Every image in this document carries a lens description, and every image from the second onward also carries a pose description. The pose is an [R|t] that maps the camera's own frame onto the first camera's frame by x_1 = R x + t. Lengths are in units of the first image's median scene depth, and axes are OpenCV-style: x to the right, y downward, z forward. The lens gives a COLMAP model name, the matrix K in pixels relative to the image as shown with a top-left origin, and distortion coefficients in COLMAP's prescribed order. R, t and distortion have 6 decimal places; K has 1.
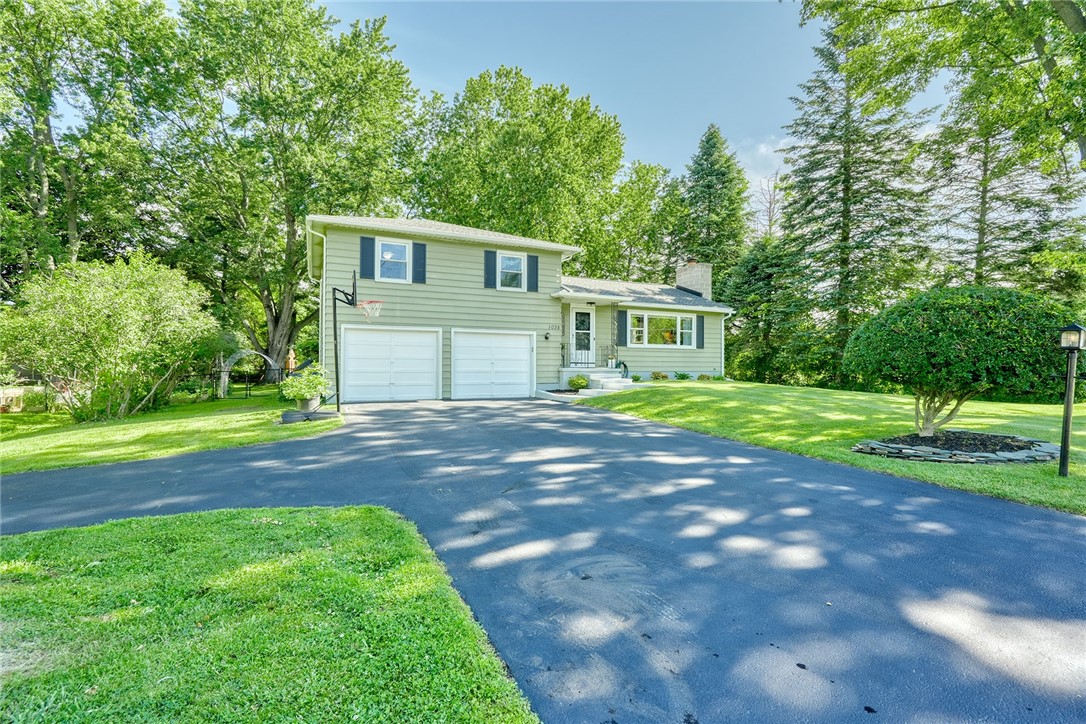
lens RADIAL K [[488.3, 0, 543.0], [0, 488.3, 362.0], [0, 0, 1]] dist [-0.002039, -0.000059]
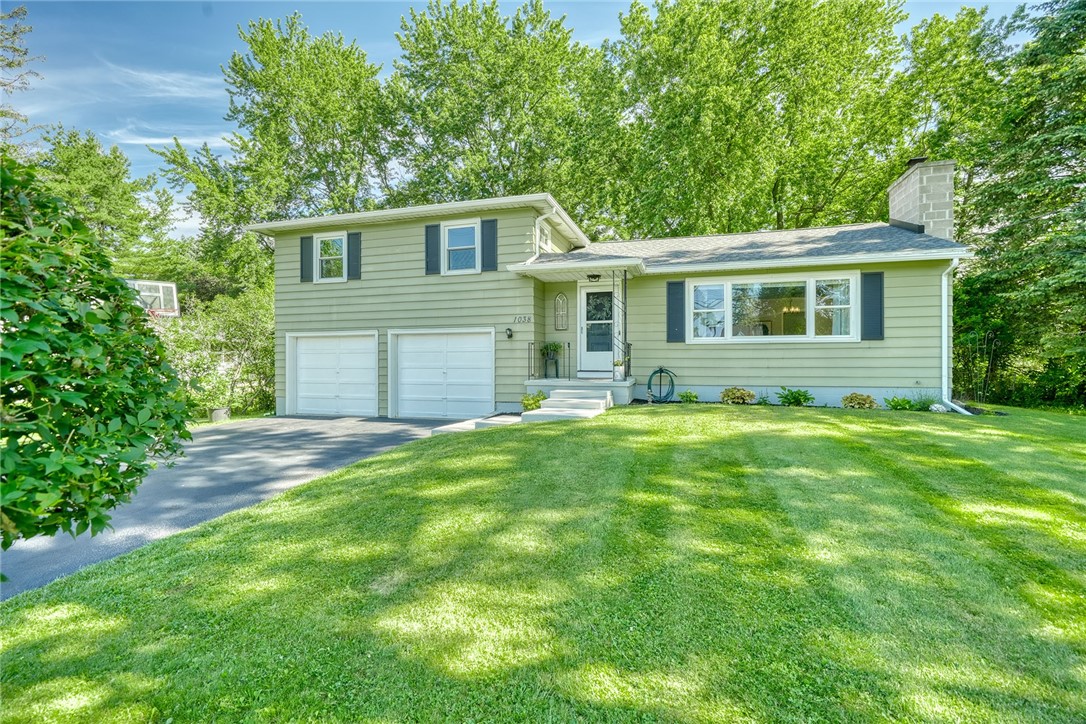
lens RADIAL K [[488.3, 0, 543.0], [0, 488.3, 362.0], [0, 0, 1]] dist [-0.002039, -0.000059]
pose [[0.747593, -0.010344, -0.664076, 0.501260], [0.011858, 0.999927, -0.002227, -0.010811], [0.664051, -0.006209, 0.747661, 0.524224]]
